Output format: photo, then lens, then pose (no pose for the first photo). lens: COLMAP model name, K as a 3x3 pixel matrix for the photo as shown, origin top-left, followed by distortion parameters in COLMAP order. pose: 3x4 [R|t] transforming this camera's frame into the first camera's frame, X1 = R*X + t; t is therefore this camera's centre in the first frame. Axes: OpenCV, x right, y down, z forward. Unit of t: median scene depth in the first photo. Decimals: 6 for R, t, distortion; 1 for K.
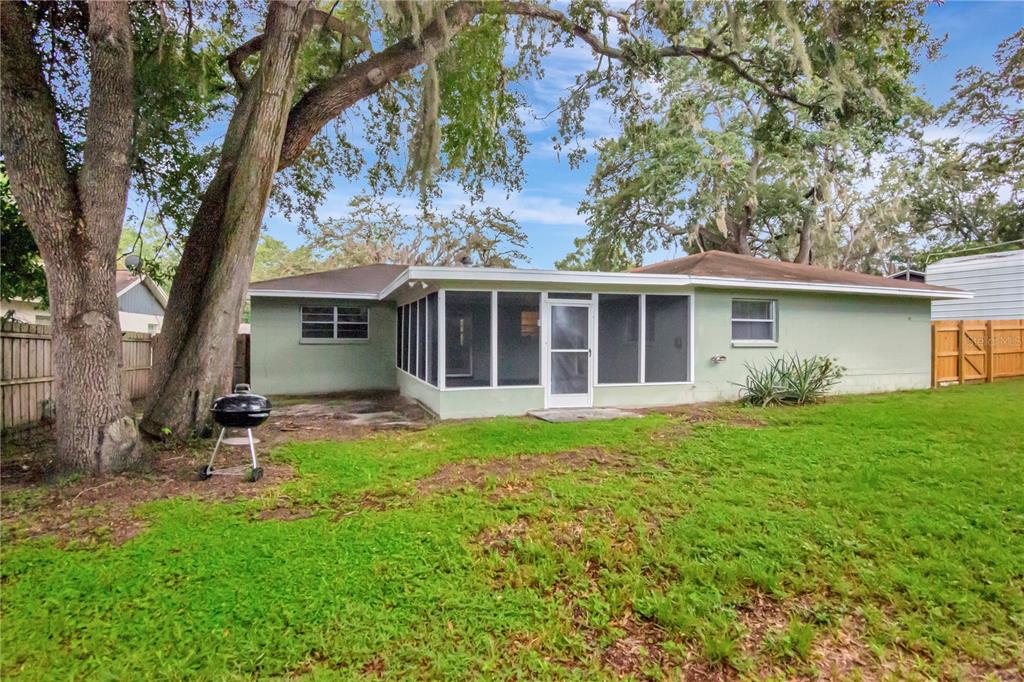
lens RADIAL K [[517.7, 0, 512.0], [0, 517.7, 341.0], [0, 0, 1]] dist [-0.003794, -0.001443]
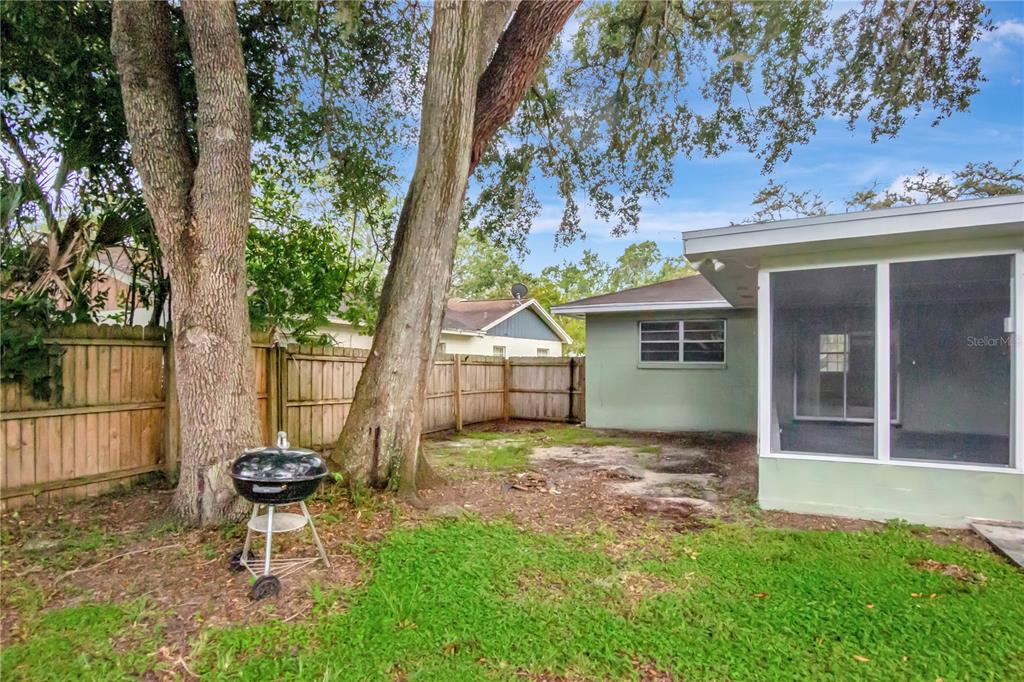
lens RADIAL K [[535.3, 0, 512.8], [0, 535.3, 363.3], [0, 0, 1]] dist [-0.011595, -0.000456]
pose [[0.706662, 0.000631, -0.707551, 0.090159], [-0.003291, 0.999992, -0.002395, 0.000322], [0.707544, 0.004021, 0.706658, 0.483266]]
